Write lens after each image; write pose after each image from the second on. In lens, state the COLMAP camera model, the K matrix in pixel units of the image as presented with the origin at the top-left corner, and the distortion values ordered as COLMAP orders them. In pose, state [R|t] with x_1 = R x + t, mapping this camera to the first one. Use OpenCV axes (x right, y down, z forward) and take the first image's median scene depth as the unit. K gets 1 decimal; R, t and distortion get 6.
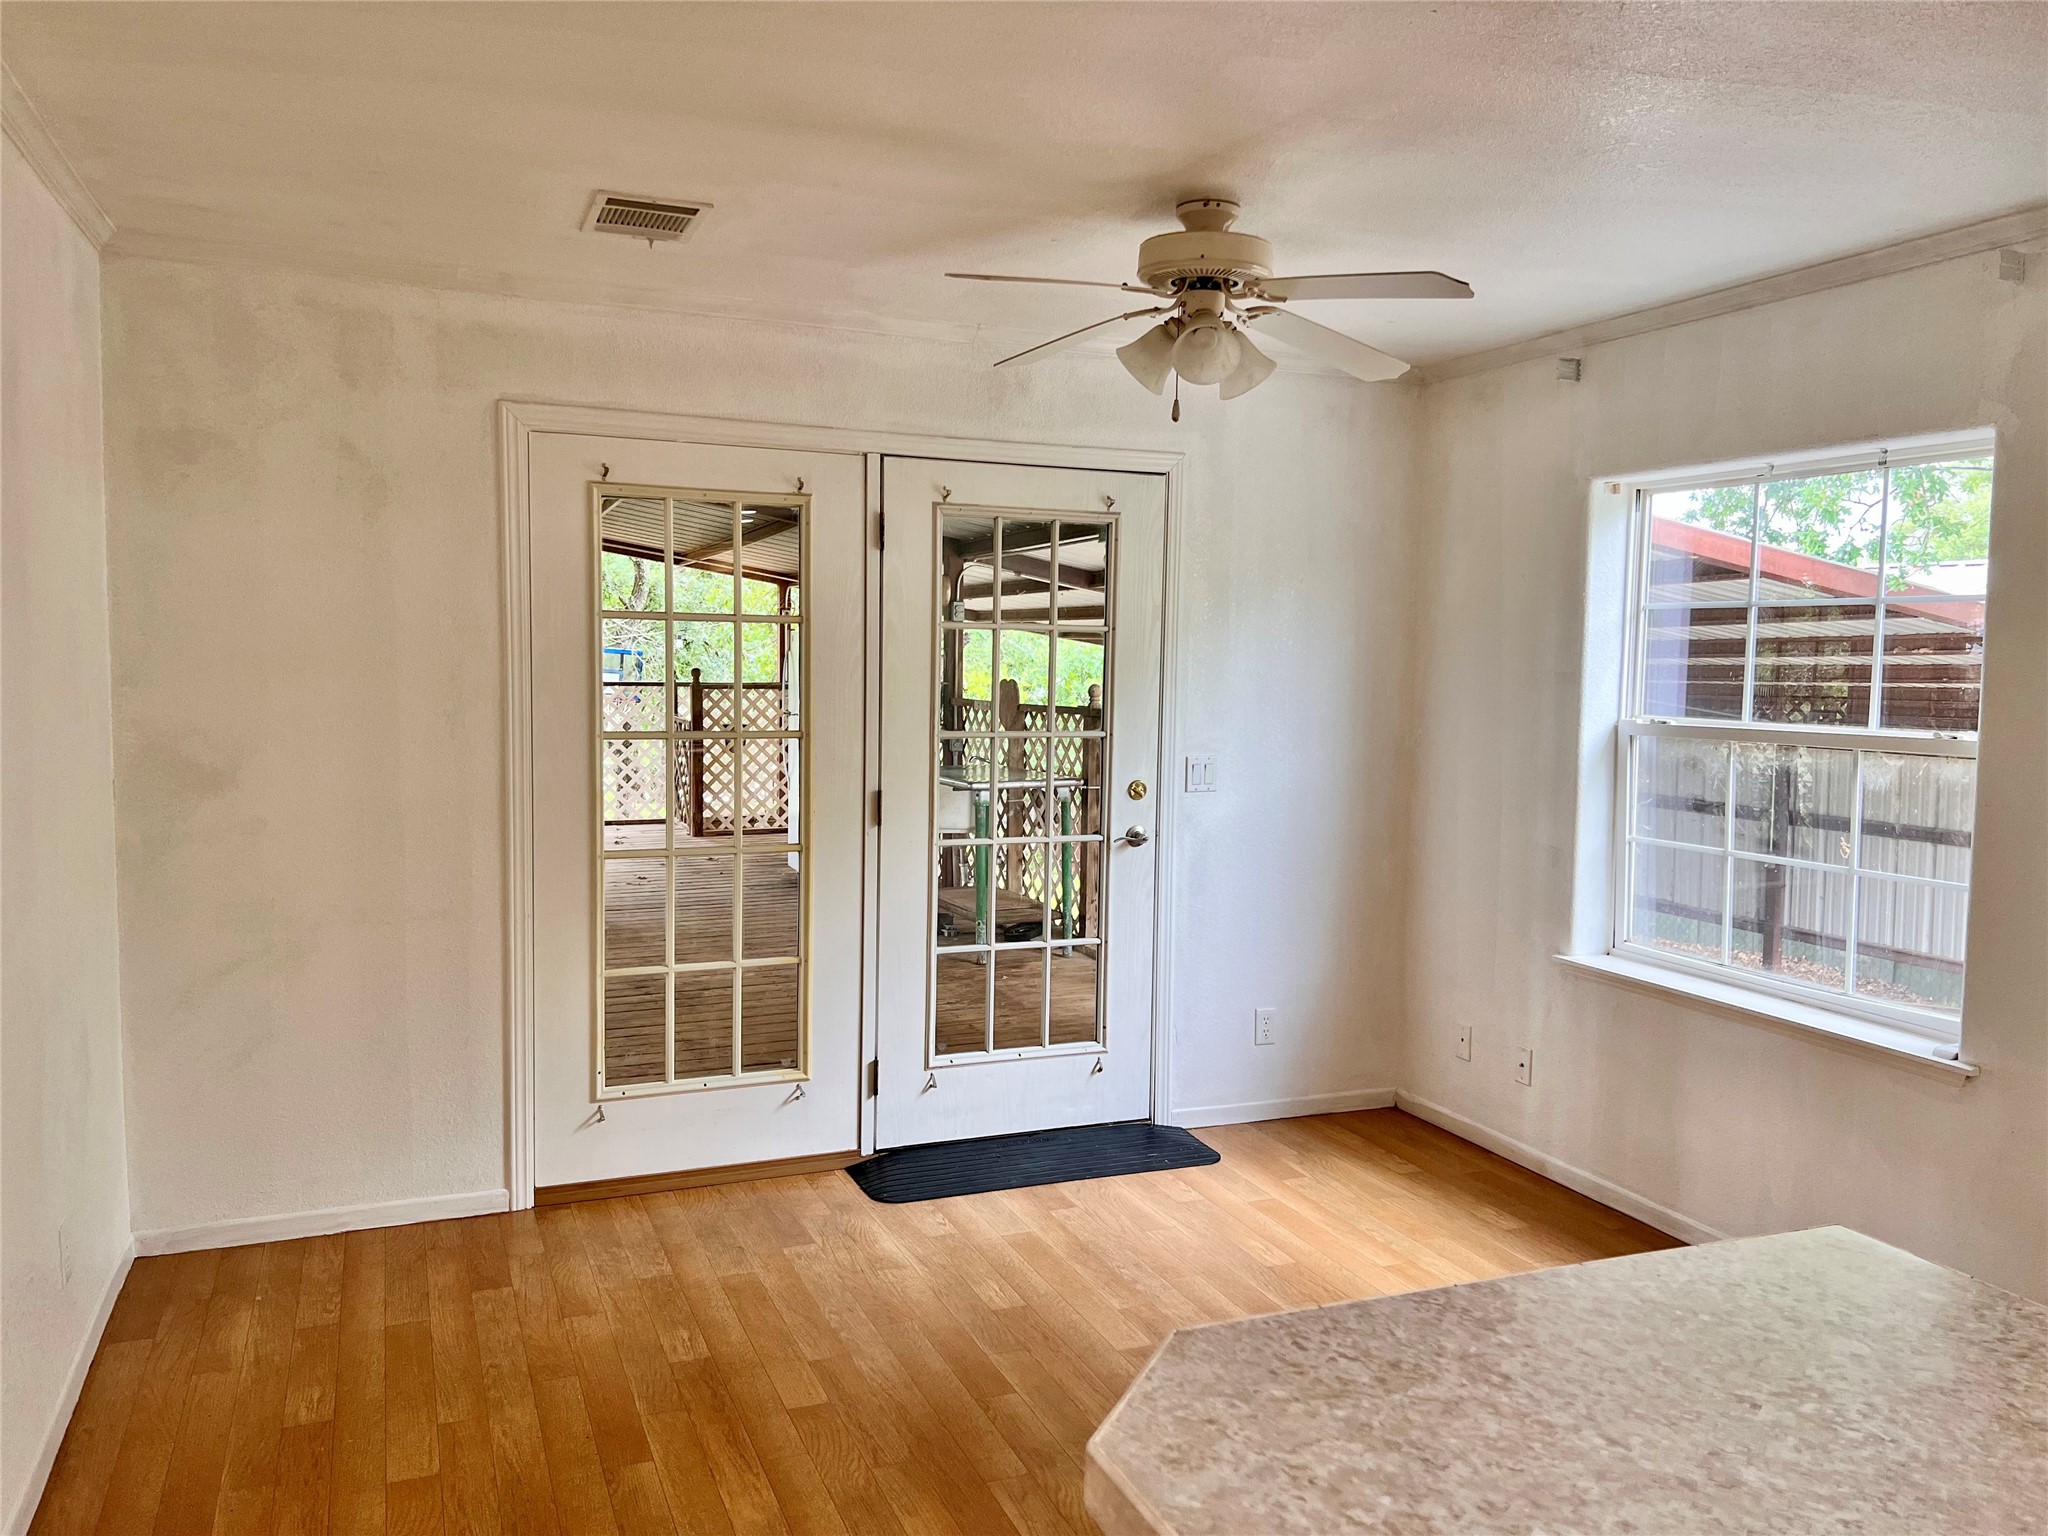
lens RADIAL K [[1535.4, 0, 1041.3], [0, 1535.4, 775.9], [0, 0, 1]] dist [0.062770, -0.056698]
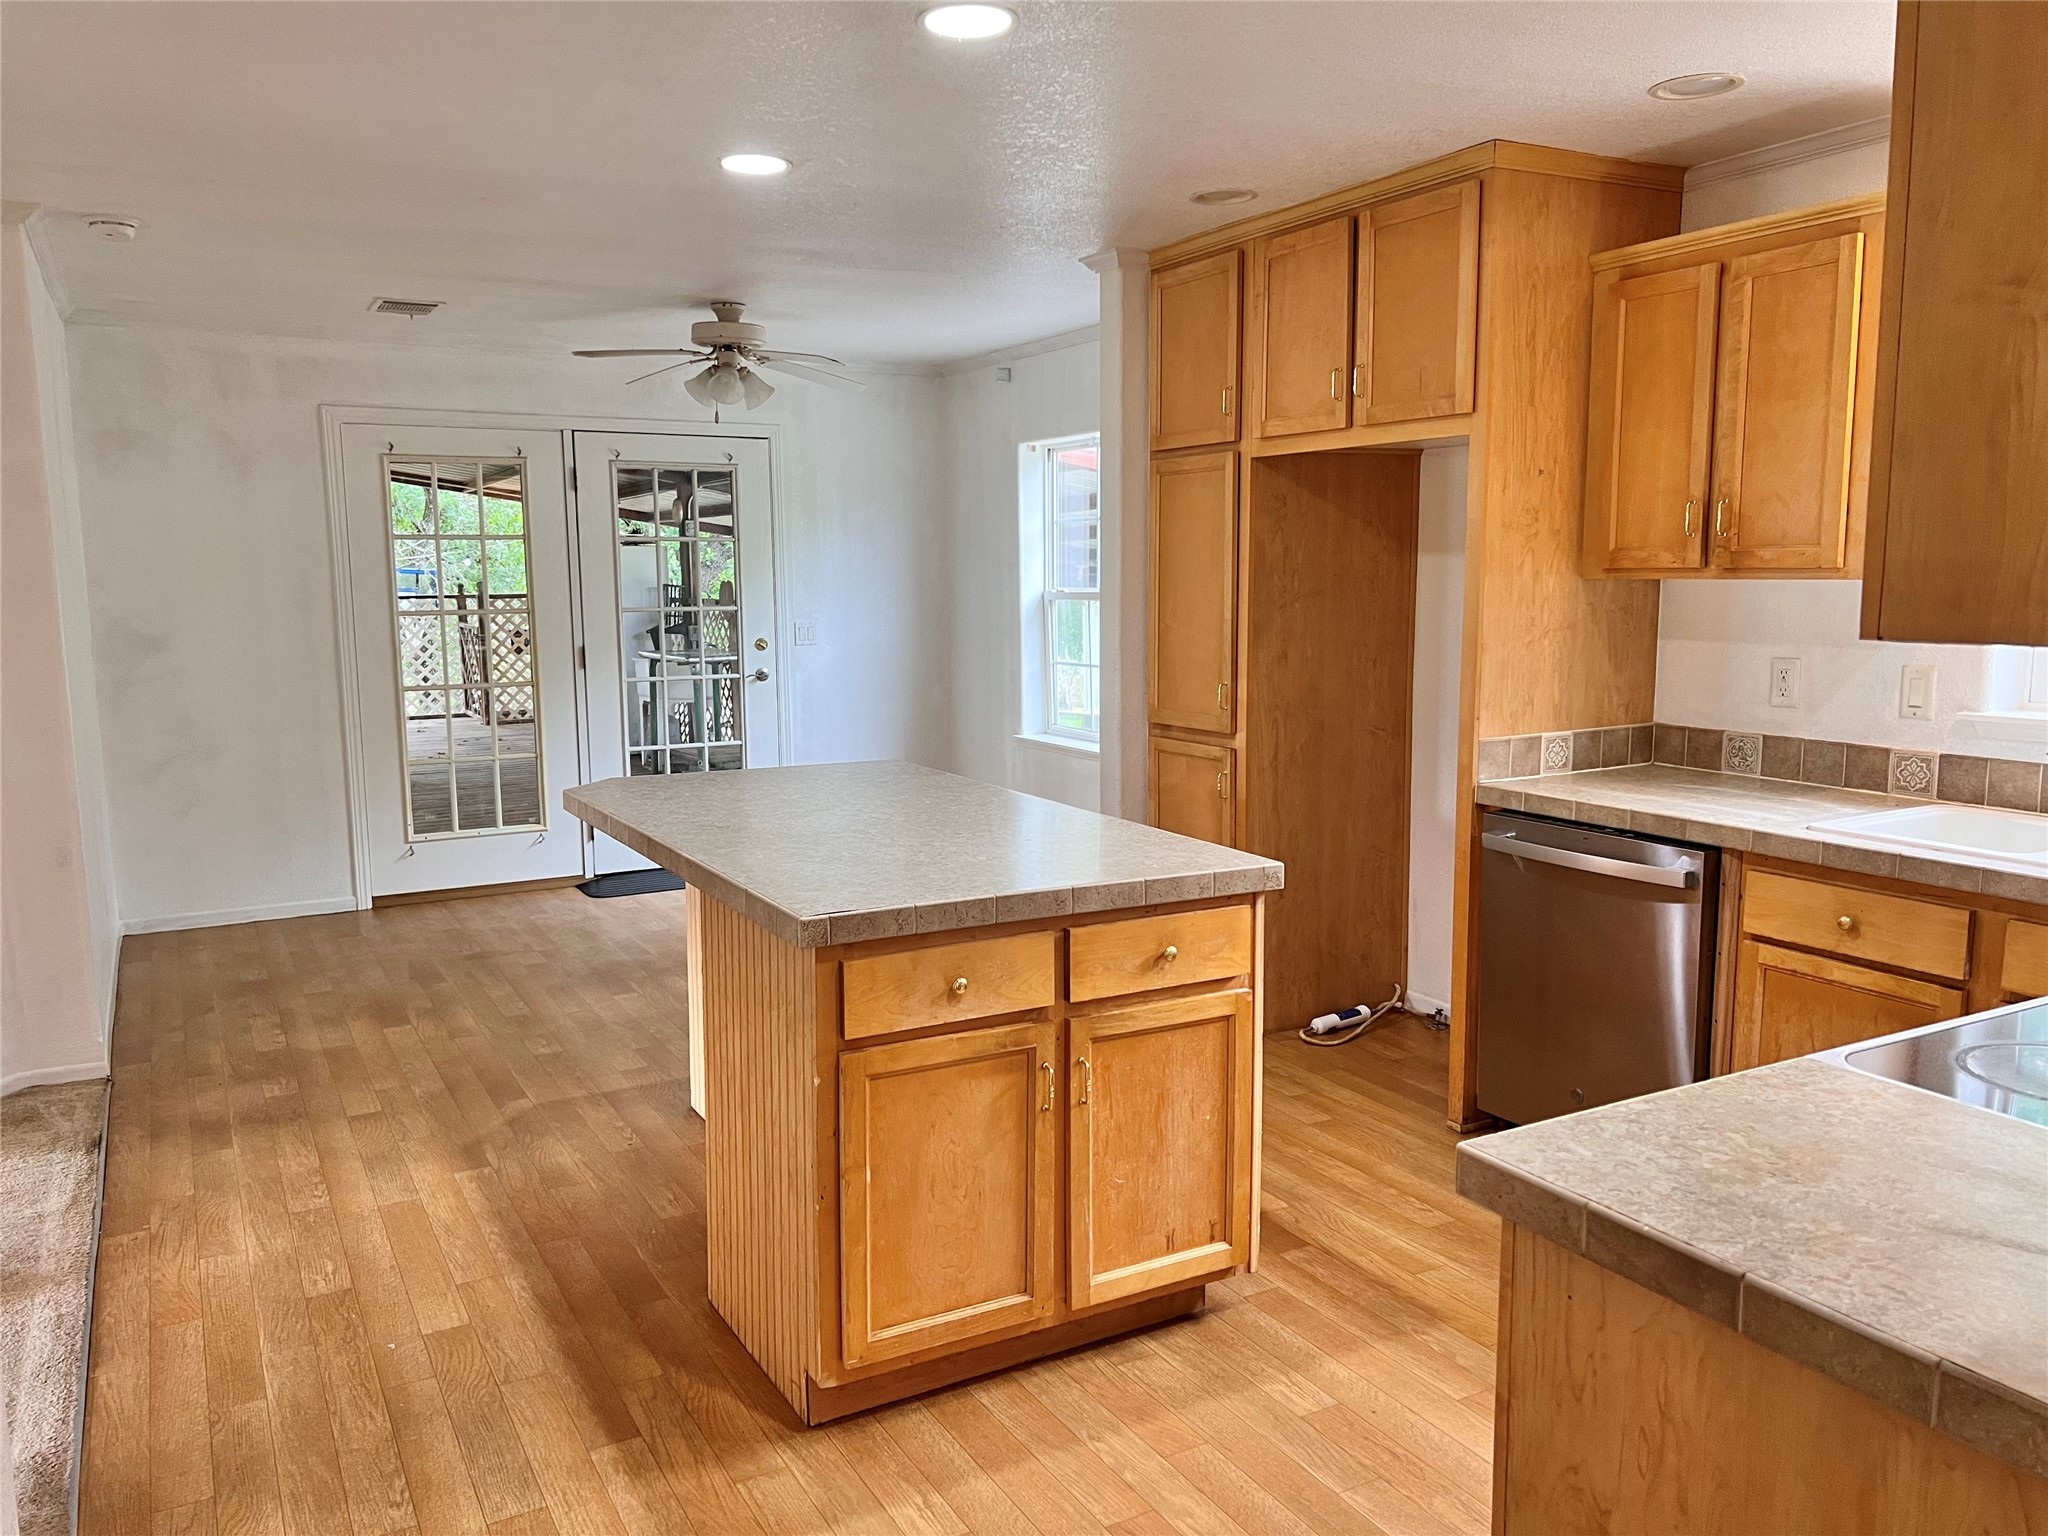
lens RADIAL K [[1535.4, 0, 1030.5], [0, 1535.4, 774.9], [0, 0, 1]] dist [0.062770, -0.056698]
pose [[0.993851, -0.038426, 0.103841, 0.183690], [0.032644, 0.997850, 0.056824, 0.067654], [-0.105802, -0.053085, 0.992969, -0.639921]]
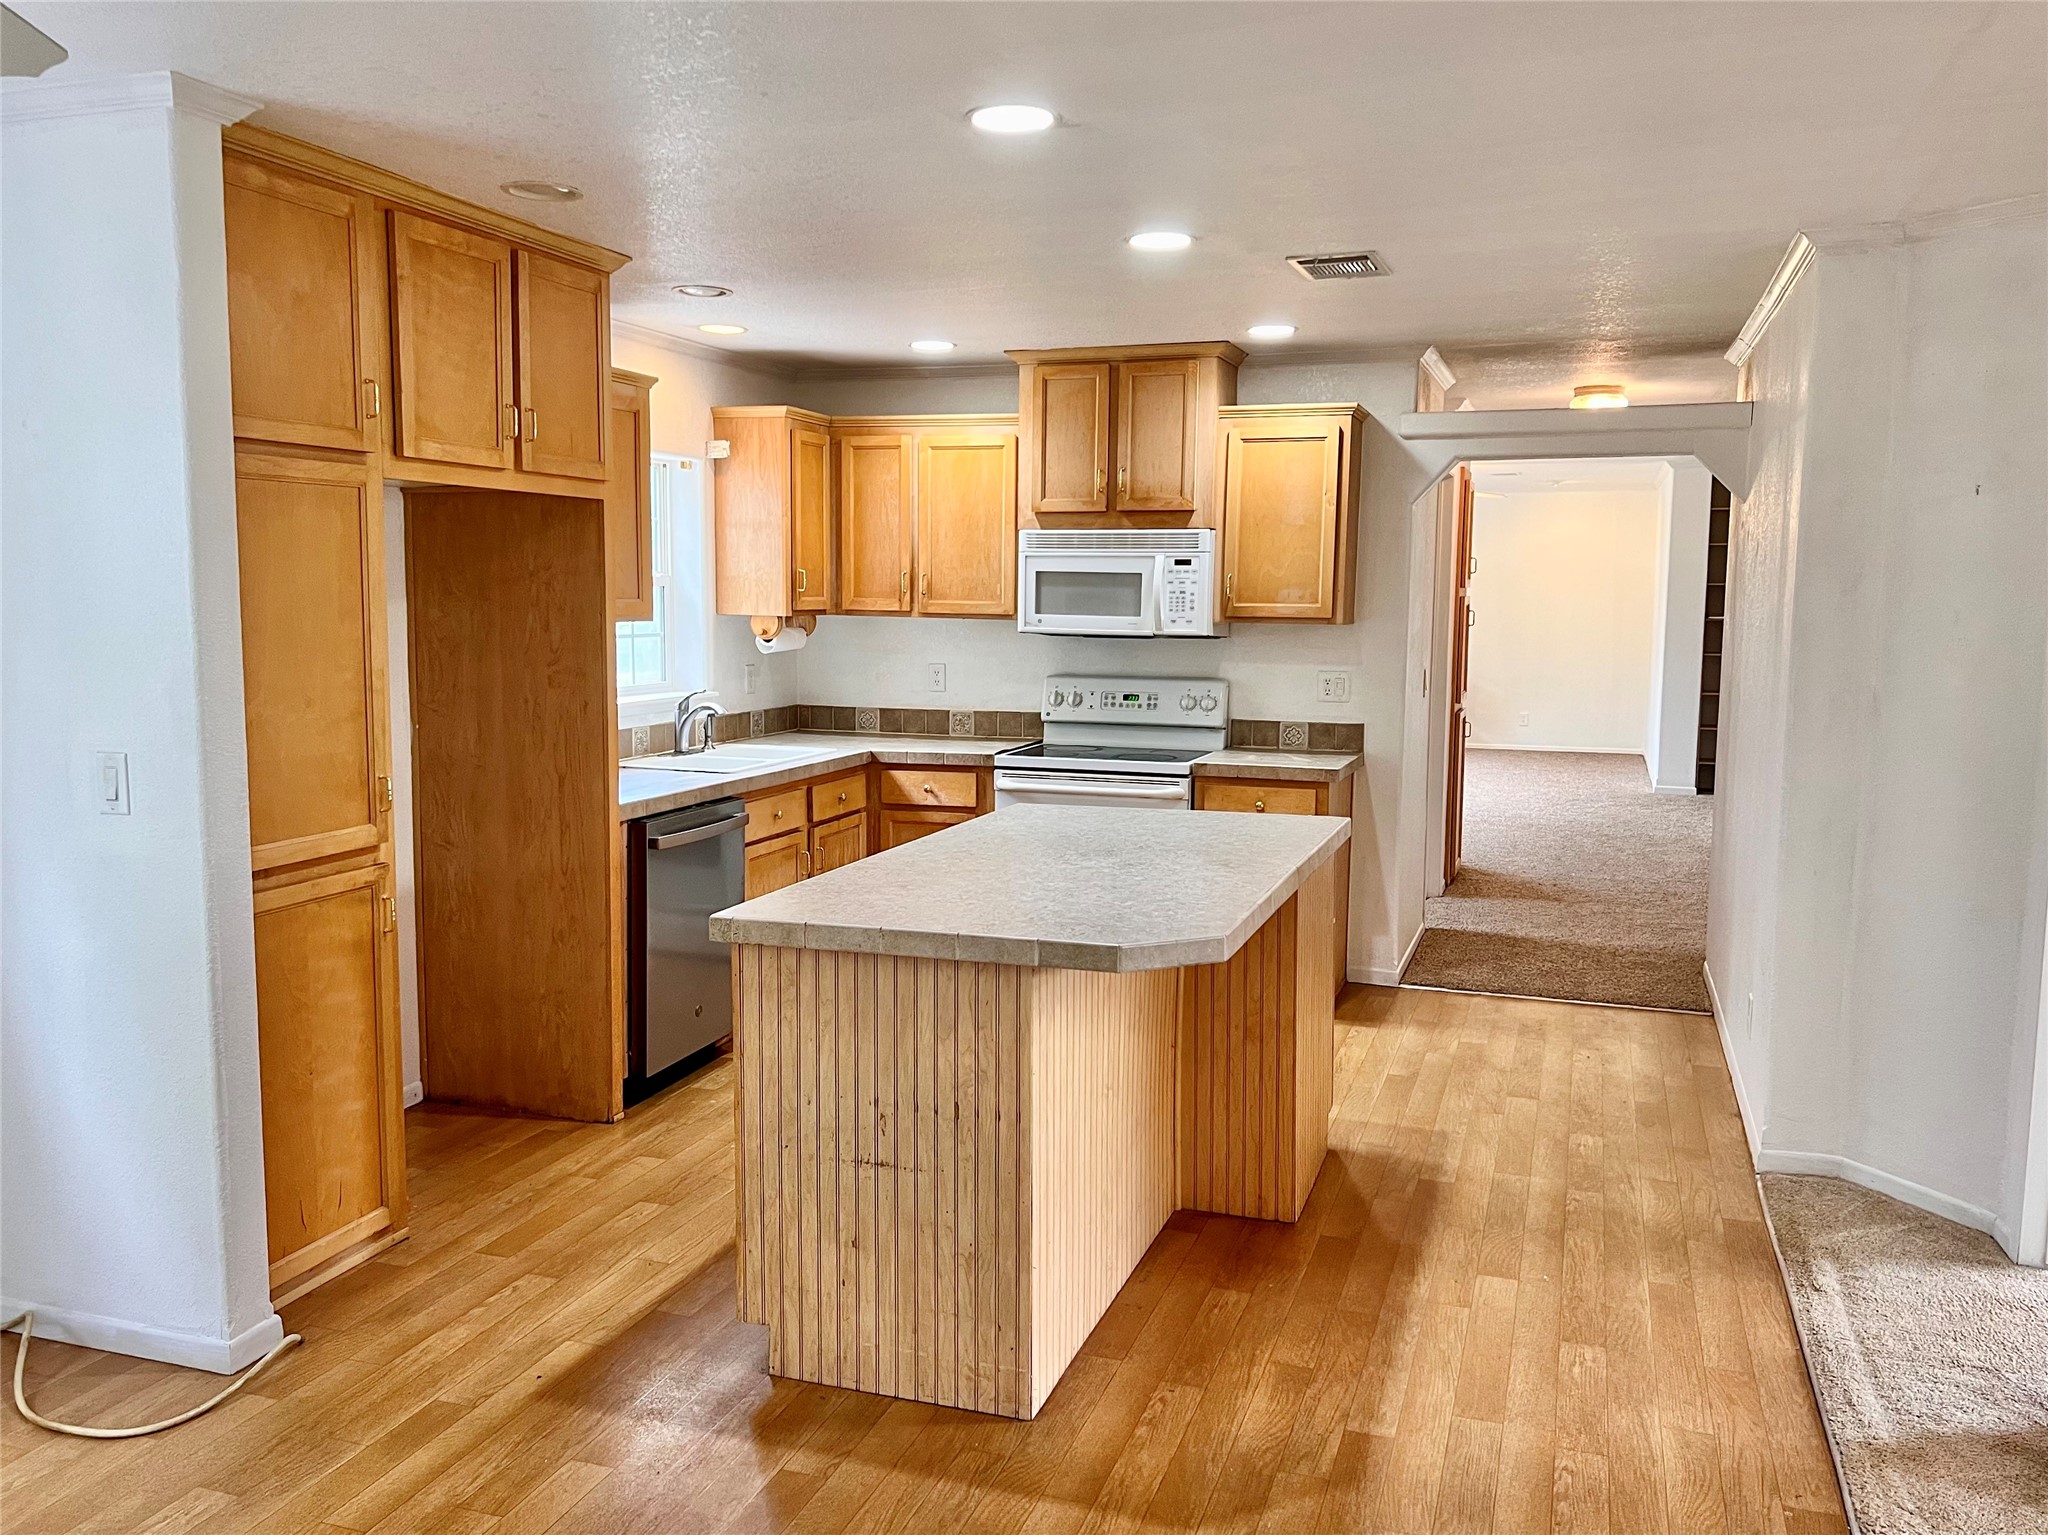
lens RADIAL K [[1625.7, 0, 1008.6], [0, 1625.7, 761.3], [0, 0, 1]] dist [0.045489, -0.009219]
pose [[-0.734704, -0.093948, 0.671852, -0.376729], [0.035317, 0.983724, 0.176179, -0.077411], [-0.677468, 0.153168, -0.719428, 0.817379]]
